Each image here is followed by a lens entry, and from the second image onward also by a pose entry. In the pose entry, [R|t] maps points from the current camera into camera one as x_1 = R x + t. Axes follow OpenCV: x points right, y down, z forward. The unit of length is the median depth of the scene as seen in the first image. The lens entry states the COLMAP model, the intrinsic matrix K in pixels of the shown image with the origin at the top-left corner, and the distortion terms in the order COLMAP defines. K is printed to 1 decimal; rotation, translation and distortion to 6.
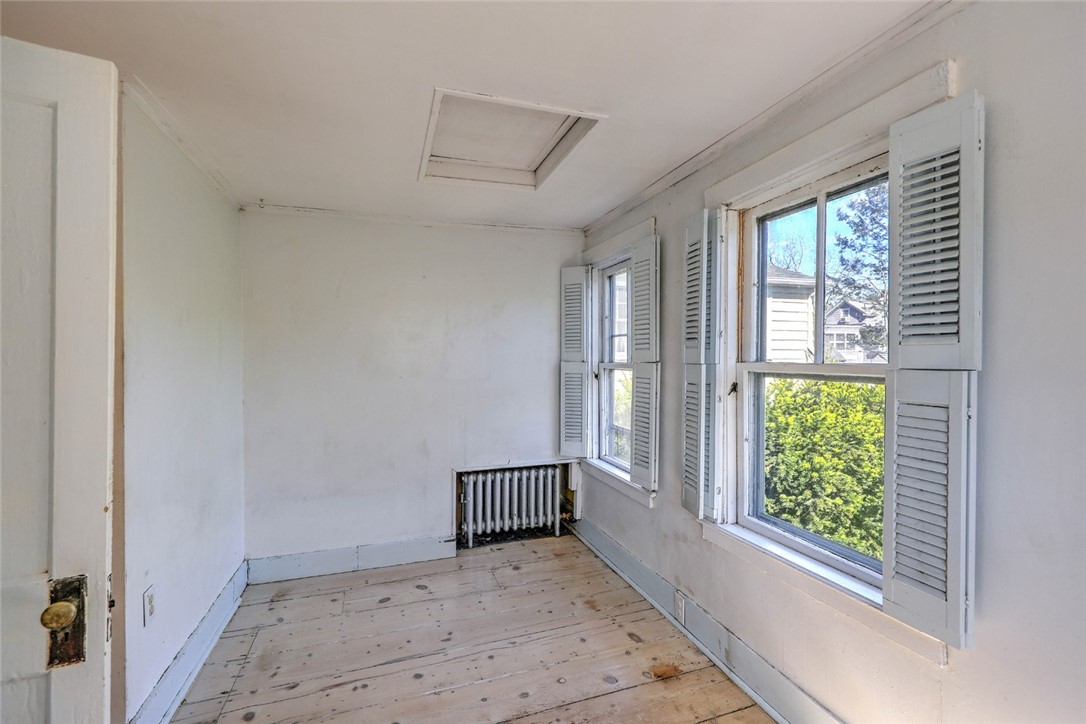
lens RADIAL K [[469.8, 0, 544.1], [0, 469.8, 363.1], [0, 0, 1]] dist [0.011485, -0.000680]
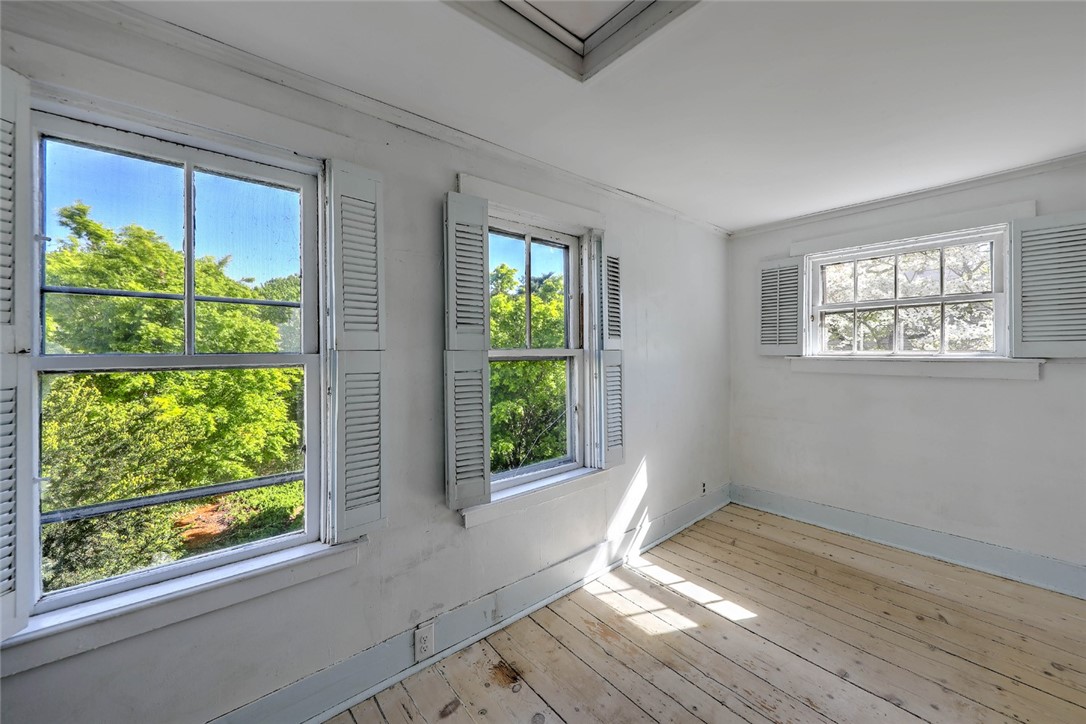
lens RADIAL K [[406.5, 0, 544.0], [0, 406.5, 351.7], [0, 0, 1]] dist [0.001939, 0.000680]
pose [[-0.355344, -0.002003, 0.934734, -0.524905], [0.015989, 0.999838, 0.008221, -0.000658], [-0.934599, 0.017867, -0.355254, 1.183957]]
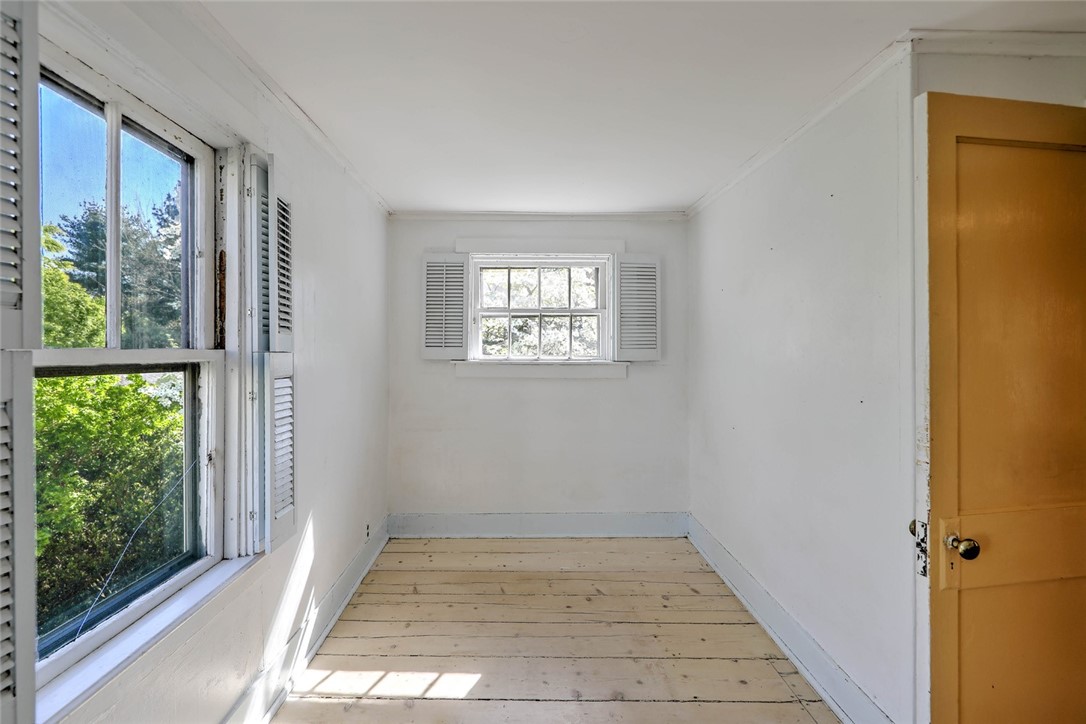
lens RADIAL K [[469.8, 0, 542.3], [0, 469.8, 348.7], [0, 0, 1]] dist [0.011485, -0.000680]
pose [[-0.943611, -0.003547, 0.331037, -0.206660], [-0.002663, 0.999992, 0.003124, -0.002404], [-0.331045, 0.002066, -0.943613, 1.215773]]
